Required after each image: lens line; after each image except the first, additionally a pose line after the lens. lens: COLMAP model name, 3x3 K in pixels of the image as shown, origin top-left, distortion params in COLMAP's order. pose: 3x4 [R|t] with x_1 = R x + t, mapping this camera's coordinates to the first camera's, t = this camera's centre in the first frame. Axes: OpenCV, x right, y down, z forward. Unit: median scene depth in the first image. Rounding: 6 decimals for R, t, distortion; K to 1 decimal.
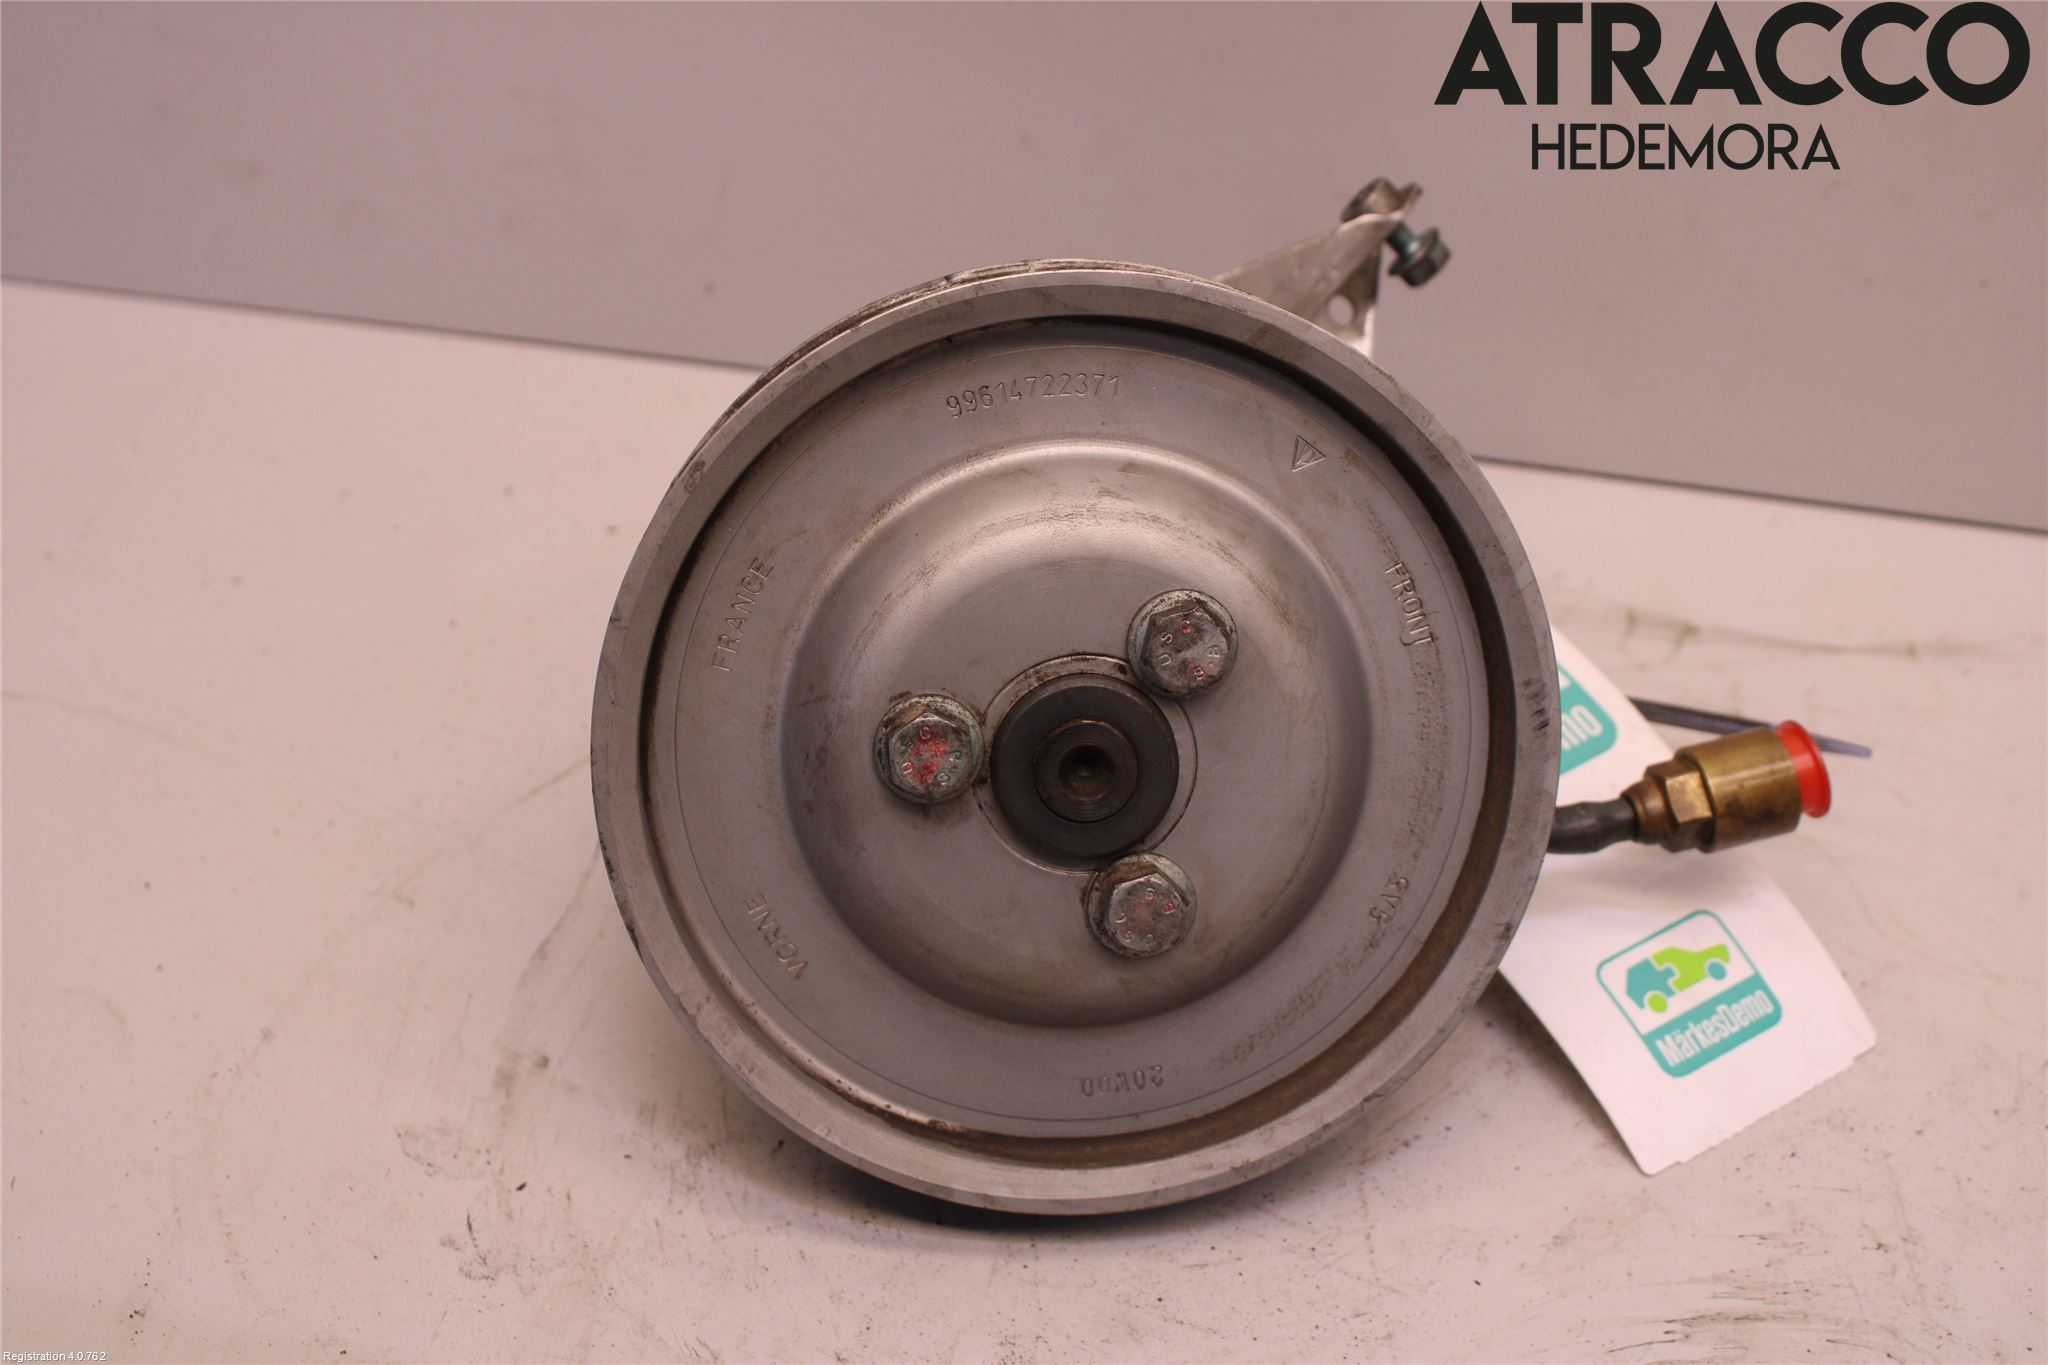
lens RADIAL K [[2584.1, 0, 1024.0], [0, 2584.1, 682.5], [0, 0, 1]] dist [-0.047313, -0.006845]
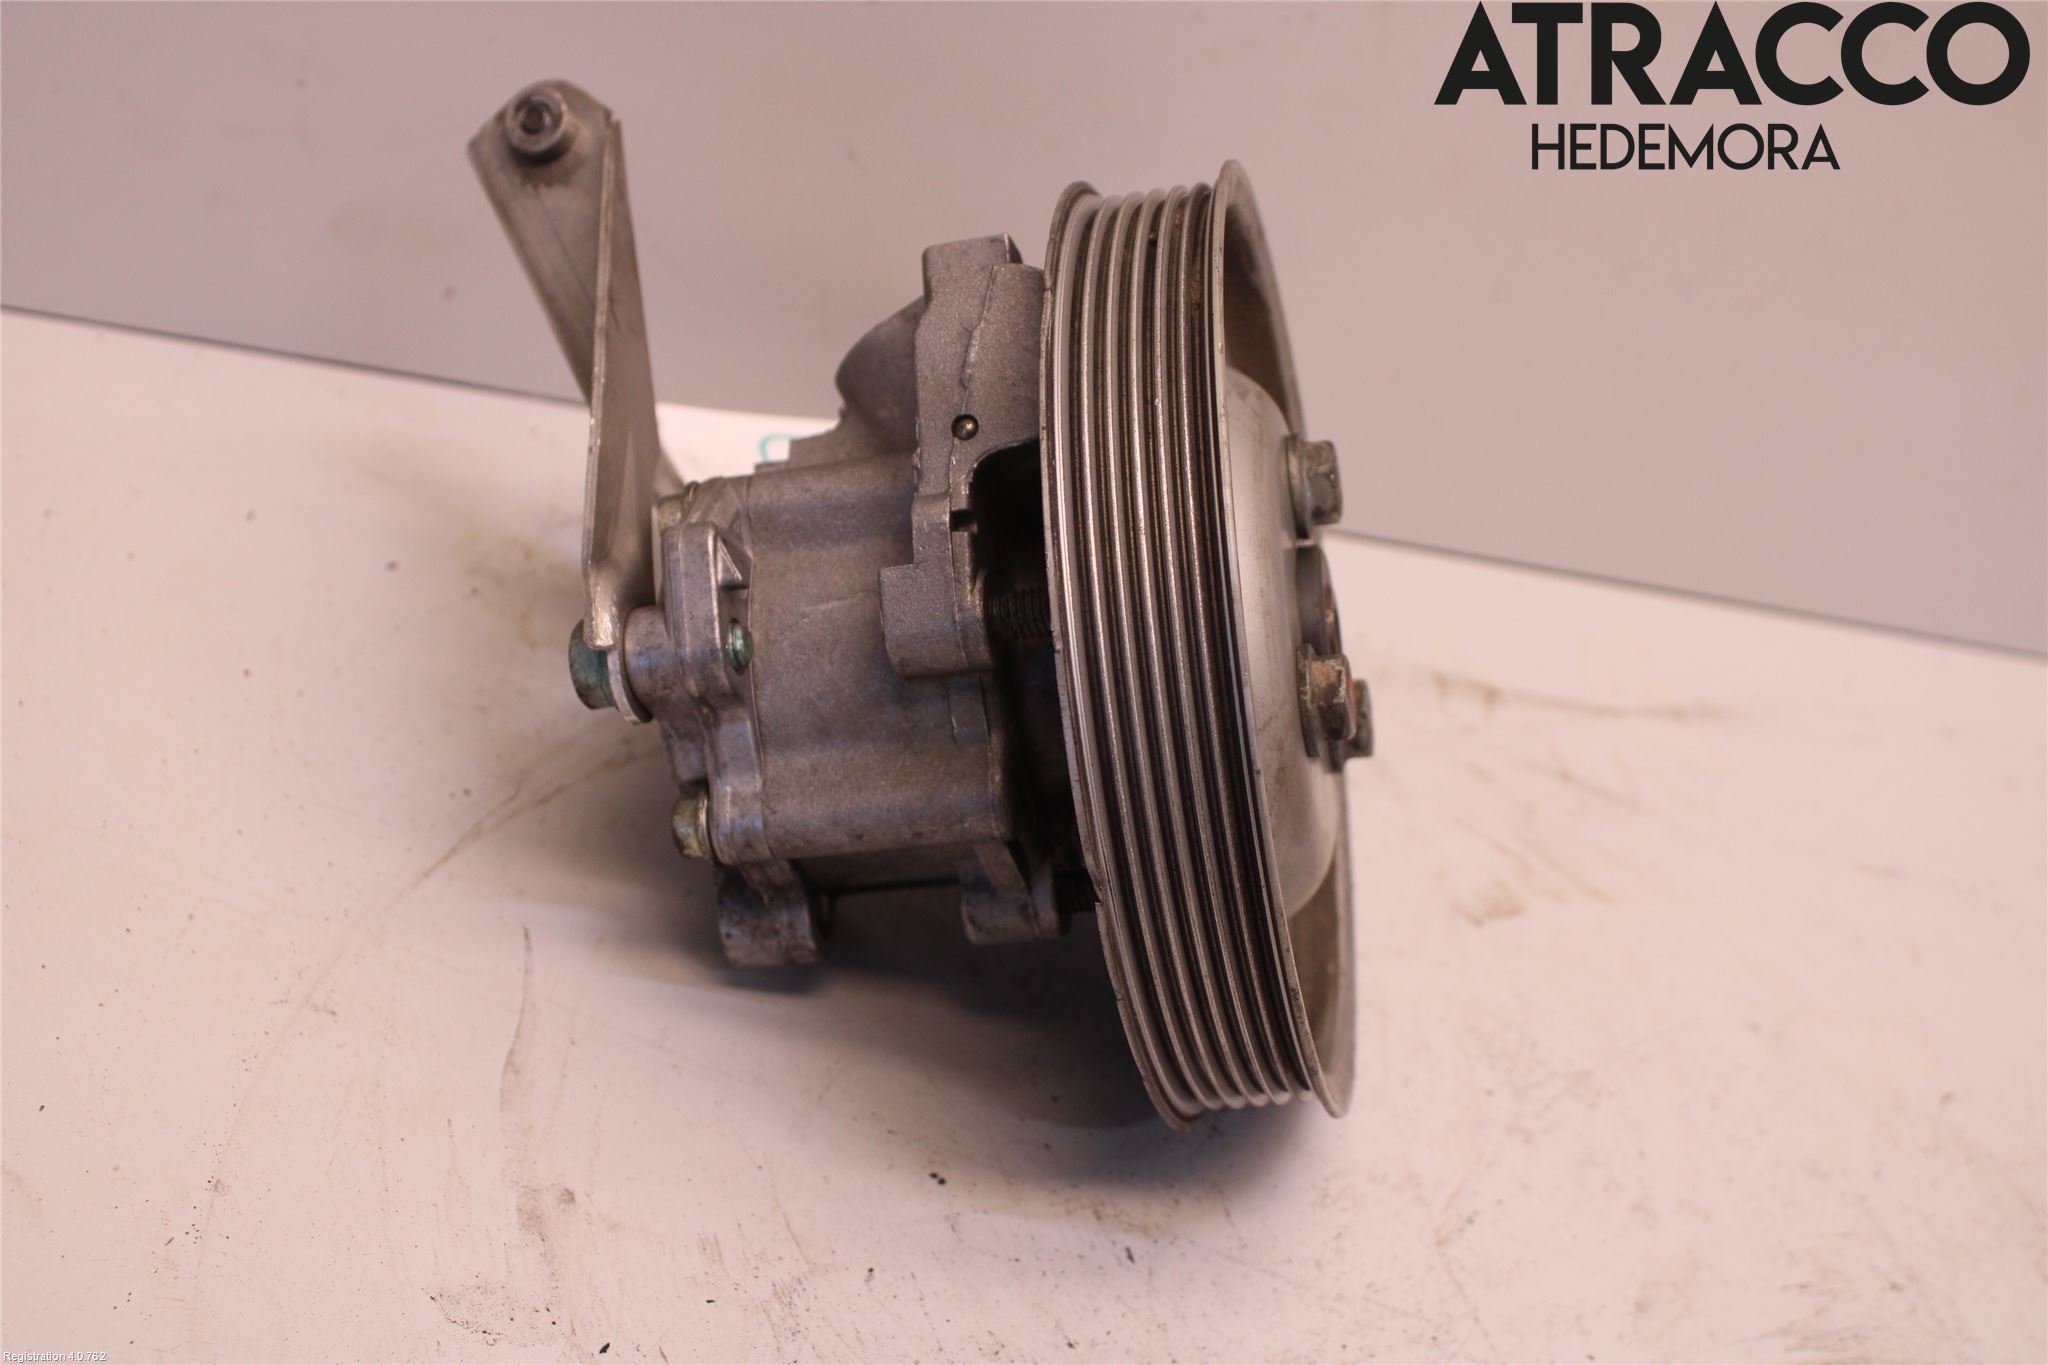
lens RADIAL K [[2584.1, 0, 1024.0], [0, 2584.1, 682.5], [0, 0, 1]] dist [-0.047313, -0.006845]
pose [[0.921890, 0.009223, 0.387342, -0.388153], [-0.000580, 0.999748, -0.022424, -0.001689], [-0.387451, 0.020448, 0.921664, 0.169578]]
